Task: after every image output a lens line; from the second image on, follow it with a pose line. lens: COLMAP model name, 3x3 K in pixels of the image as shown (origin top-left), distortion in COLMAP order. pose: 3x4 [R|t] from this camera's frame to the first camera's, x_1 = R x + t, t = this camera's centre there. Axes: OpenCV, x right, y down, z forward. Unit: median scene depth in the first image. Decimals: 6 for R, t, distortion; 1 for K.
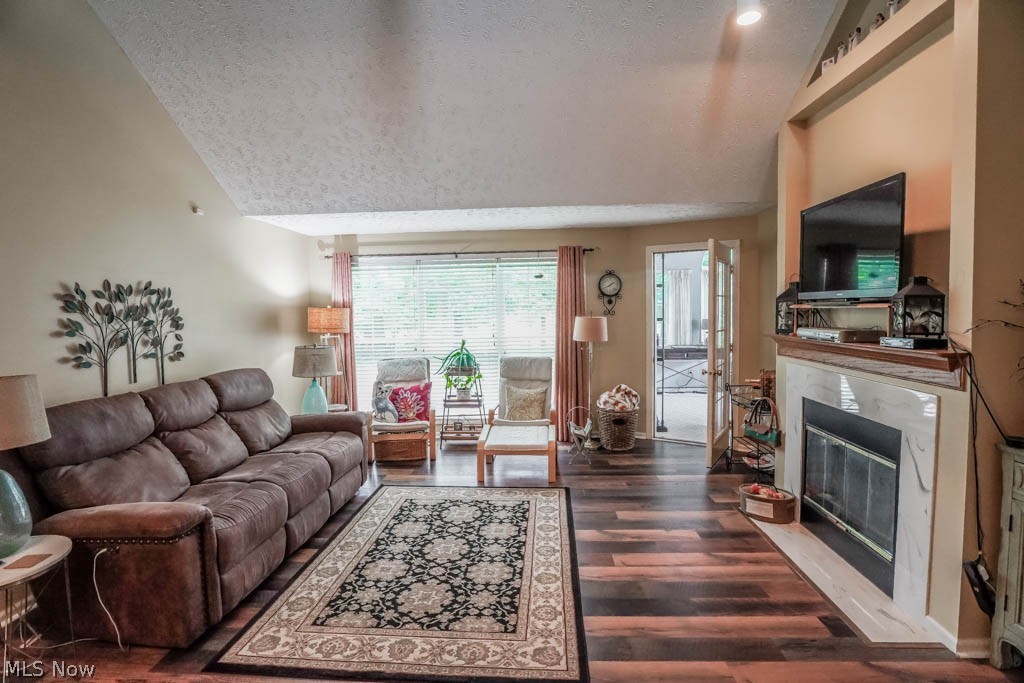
lens RADIAL K [[496.7, 0, 508.7], [0, 496.7, 339.6], [0, 0, 1]] dist [-0.031389, 0.004934]
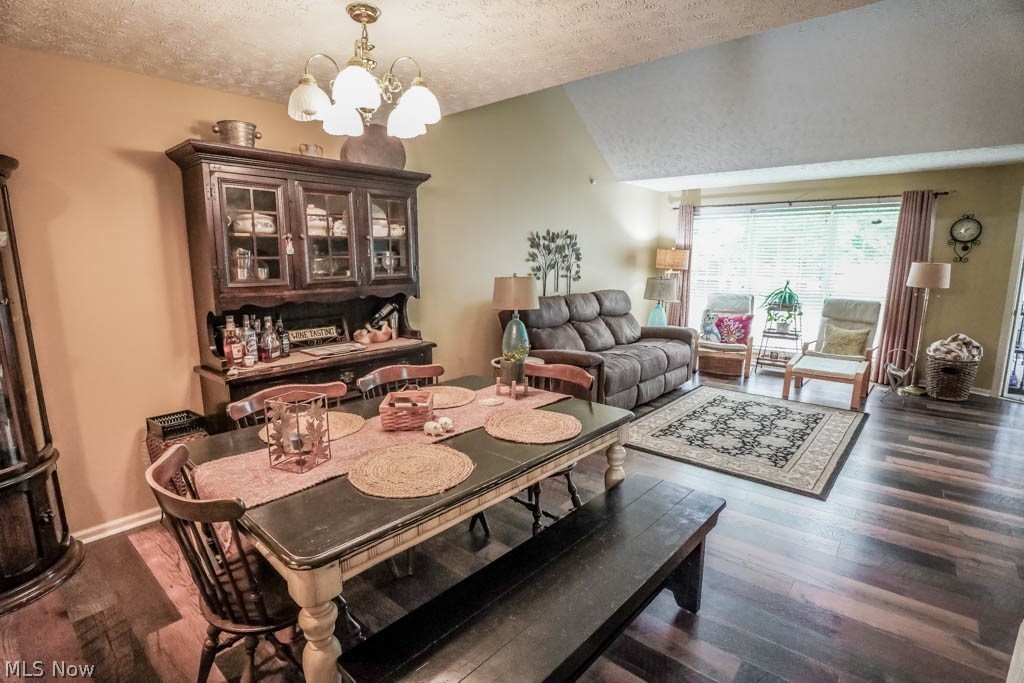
lens RADIAL K [[496.7, 0, 514.5], [0, 496.7, 340.3], [0, 0, 1]] dist [-0.031389, 0.004934]
pose [[0.802973, 0.117665, -0.584286, 0.121877], [-0.052725, 0.990499, 0.127010, 0.040793], [0.593679, -0.071180, 0.801547, -0.424617]]
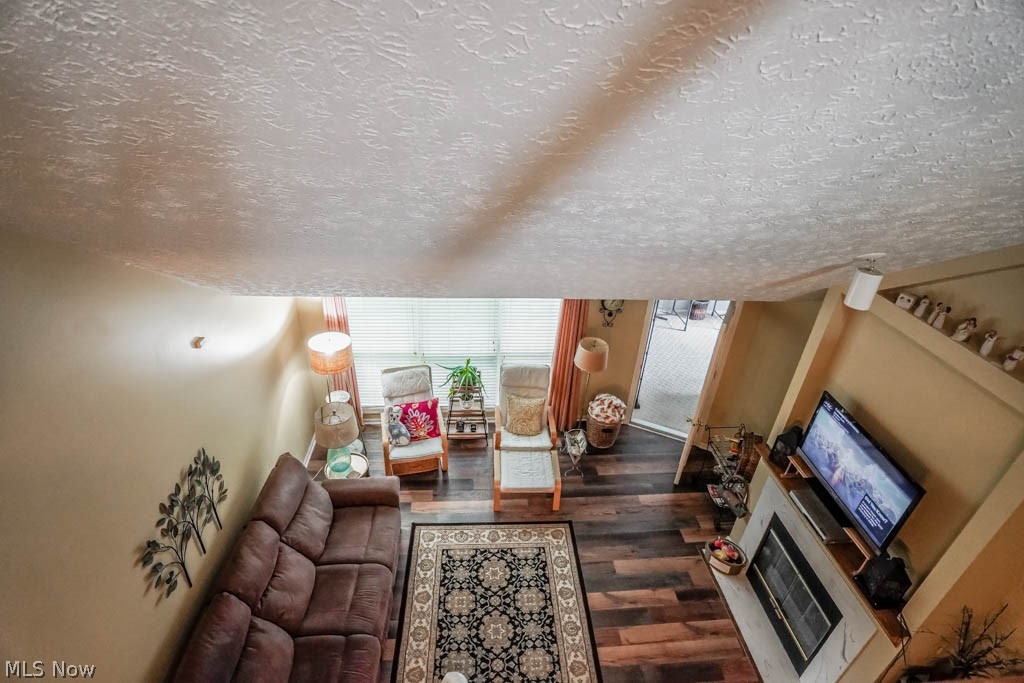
lens RADIAL K [[496.7, 0, 509.1], [0, 496.7, 341.7], [0, 0, 1]] dist [-0.031389, 0.004934]
pose [[0.988786, -0.016624, 0.148408, -0.242055], [-0.053128, 0.889609, 0.453622, -0.758301], [-0.139566, -0.456420, 0.878750, 0.173065]]
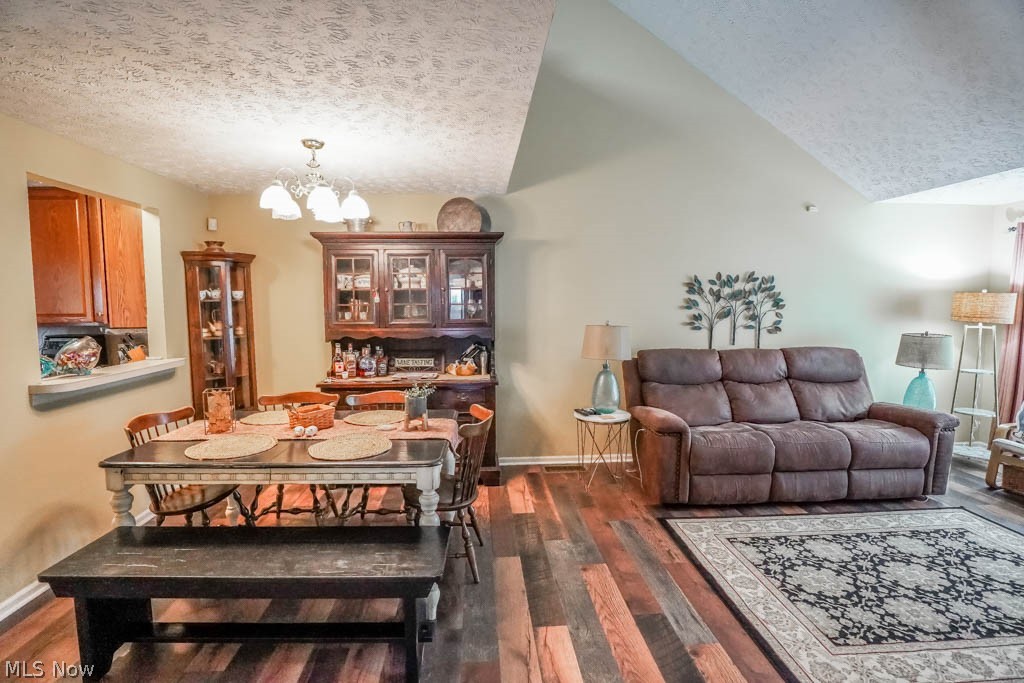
lens RADIAL K [[496.7, 0, 511.4], [0, 496.7, 341.6], [0, 0, 1]] dist [-0.031389, 0.004934]
pose [[0.131802, 0.098255, -0.986395, 0.500979], [-0.062201, 0.993934, 0.090695, -0.009411], [0.989323, 0.049401, 0.137114, 0.158495]]
